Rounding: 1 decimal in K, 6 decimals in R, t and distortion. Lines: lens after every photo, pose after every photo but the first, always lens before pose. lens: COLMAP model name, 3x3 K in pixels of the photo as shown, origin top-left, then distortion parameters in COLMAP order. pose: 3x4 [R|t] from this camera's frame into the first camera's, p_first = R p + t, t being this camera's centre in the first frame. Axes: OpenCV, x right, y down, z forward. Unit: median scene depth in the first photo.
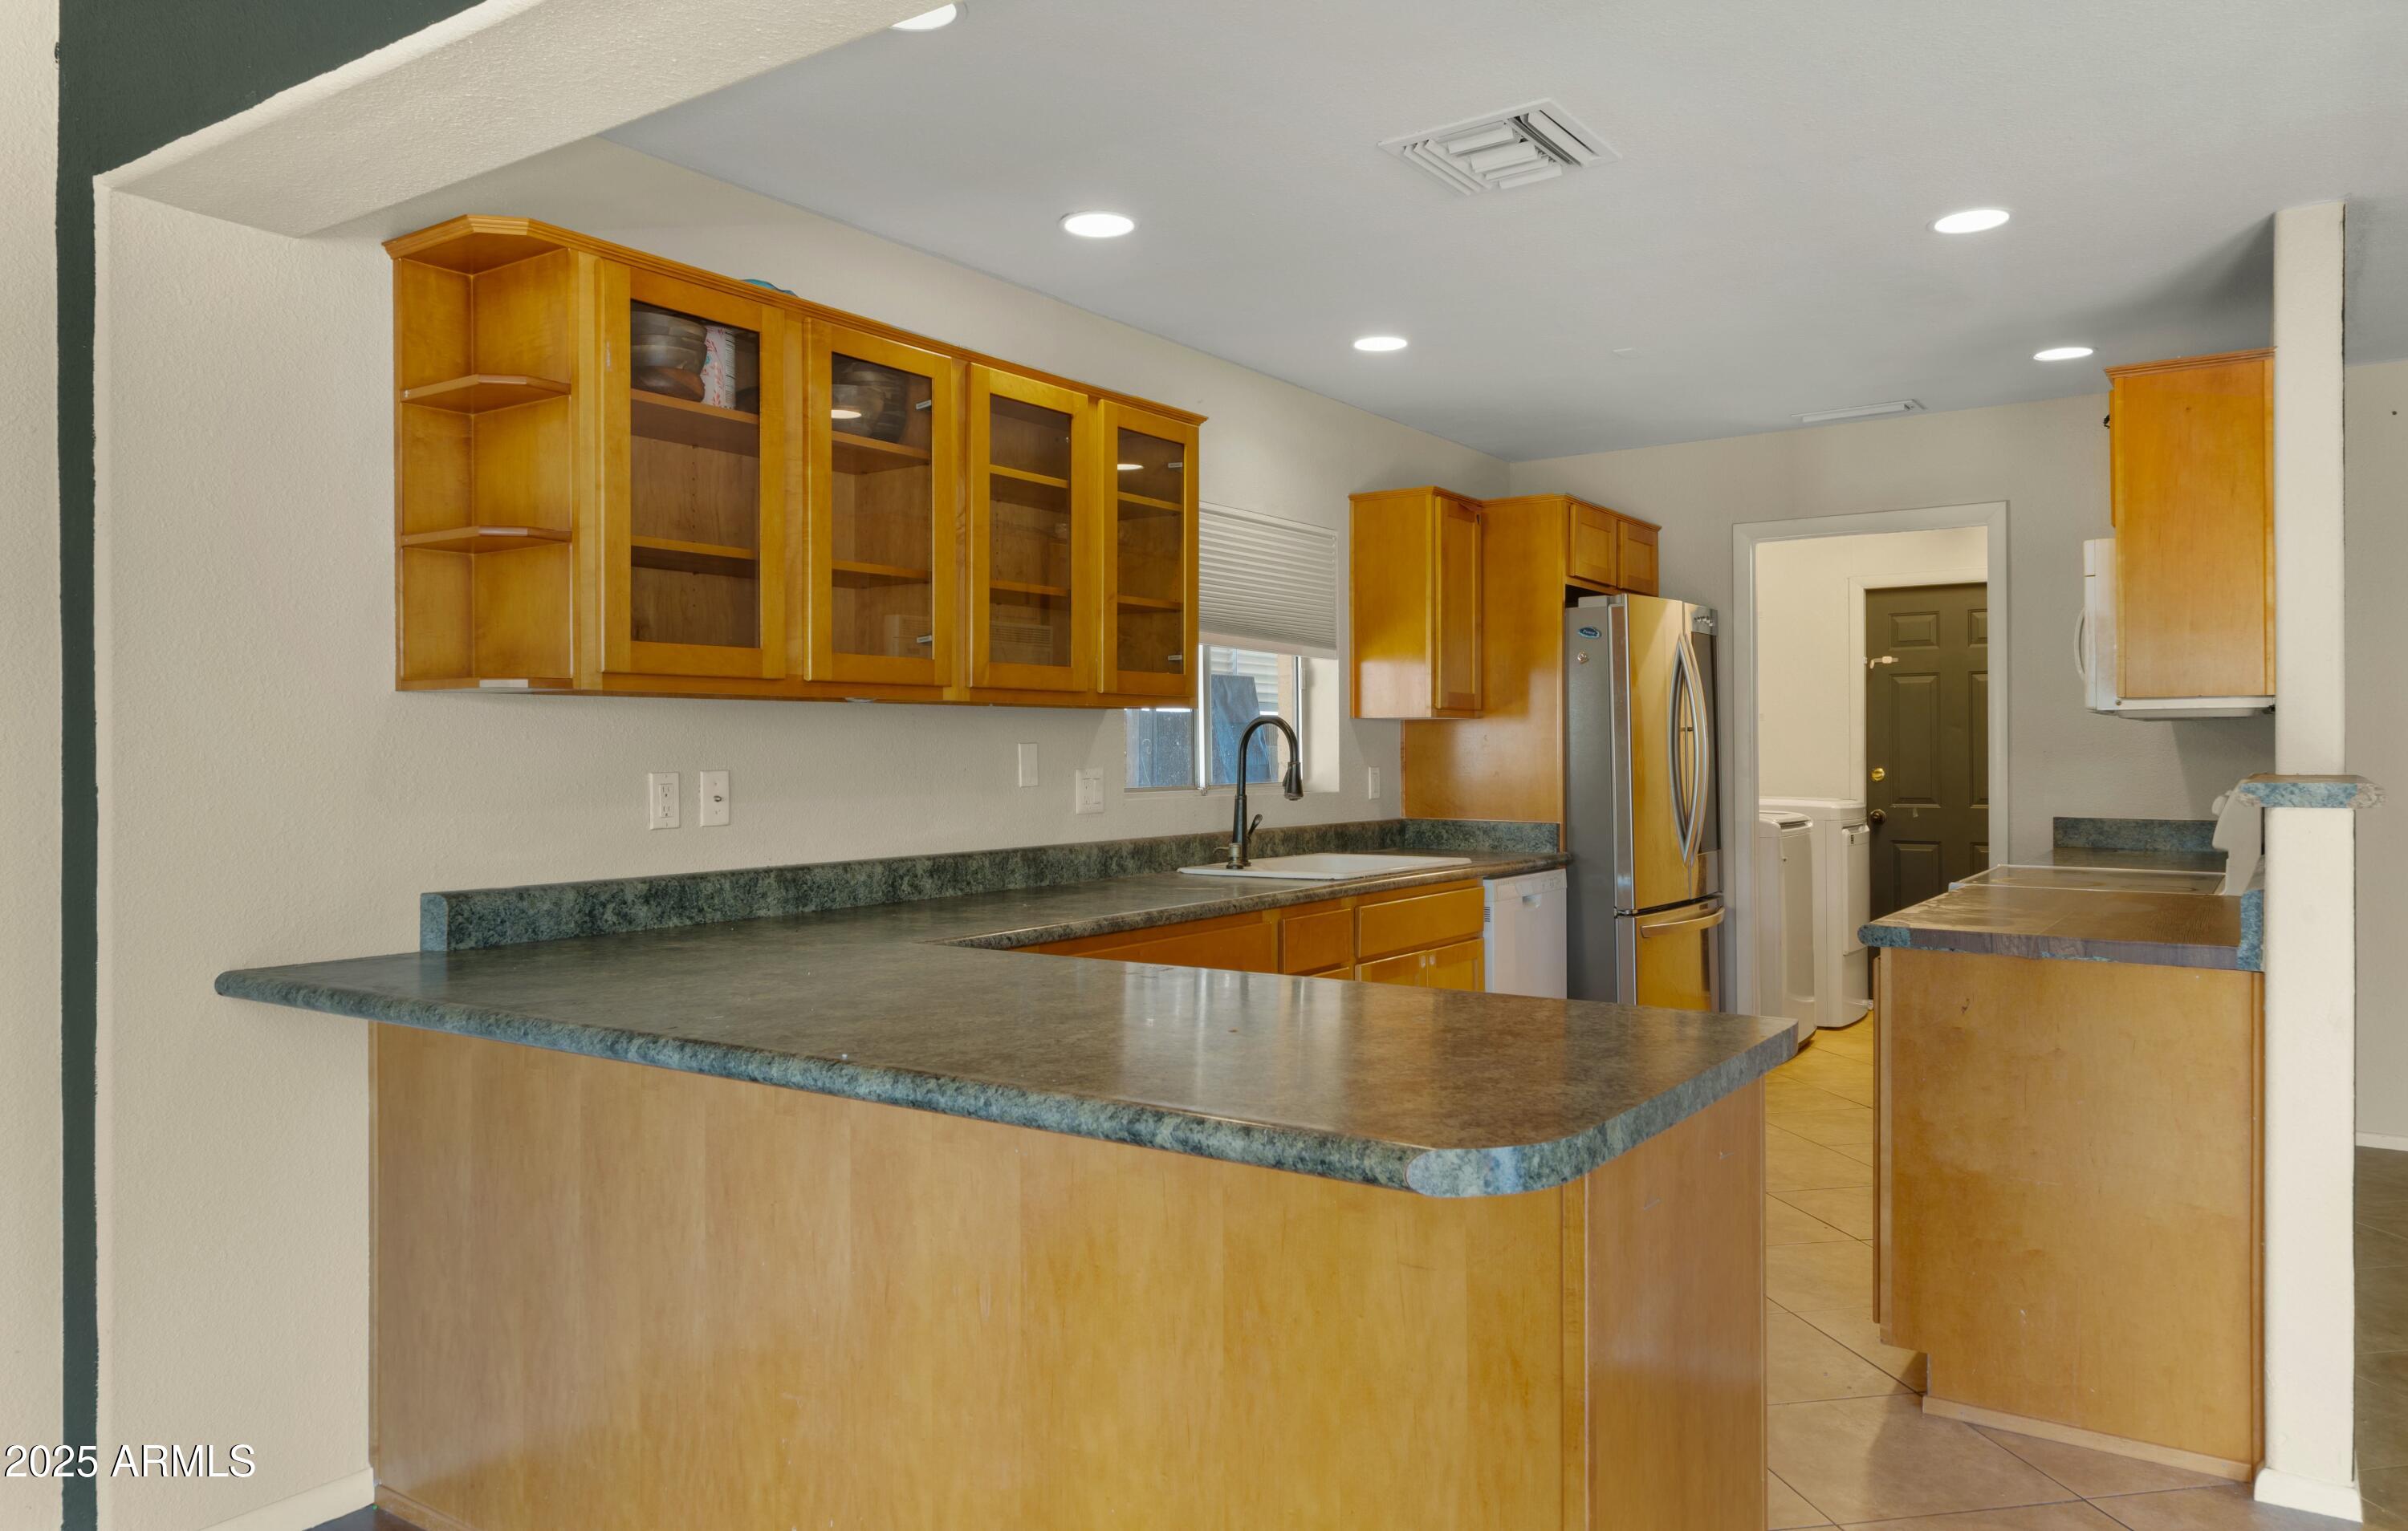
lens RADIAL K [[1632.2, 0, 1190.7], [0, 1632.2, 731.1], [0, 0, 1]] dist [0.002864, 0.001161]
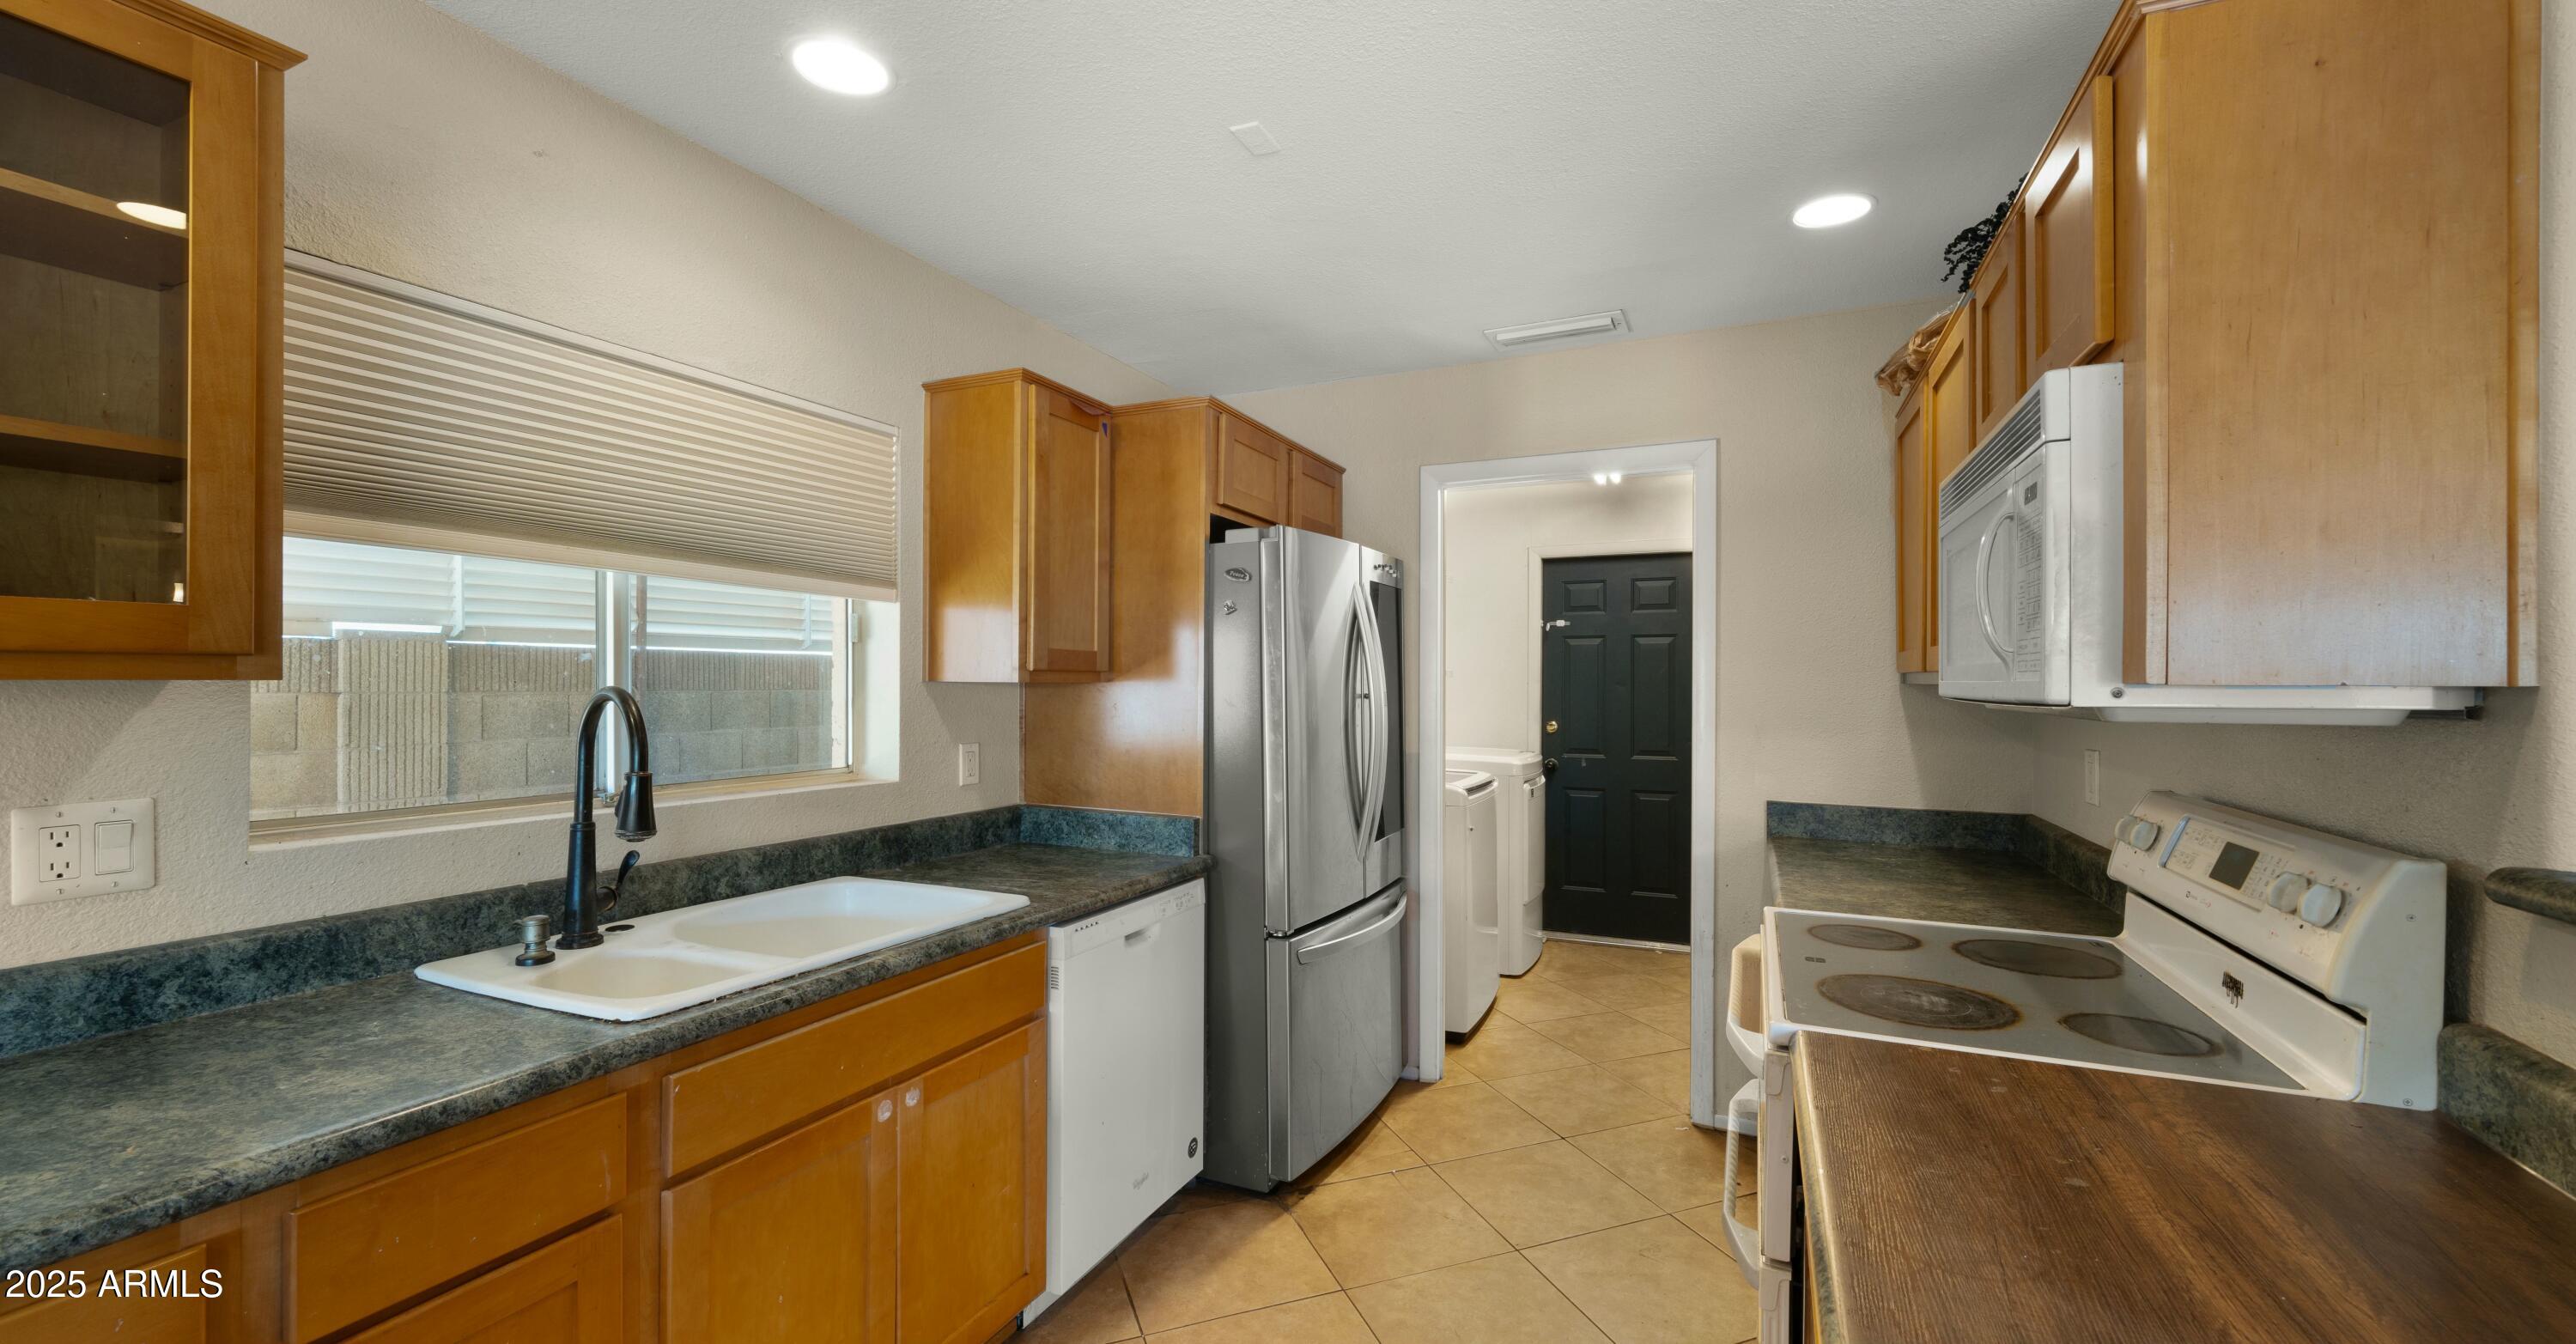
lens RADIAL K [[1006.4, 0, 1294.7], [0, 1006.4, 670.3], [0, 0, 1]] dist [-0.000686, -0.000050]
pose [[0.984246, 0.009575, 0.176546, 0.184671], [-0.009899, 0.999951, 0.000953, -0.015189], [-0.176528, -0.002685, 0.984292, 0.515283]]
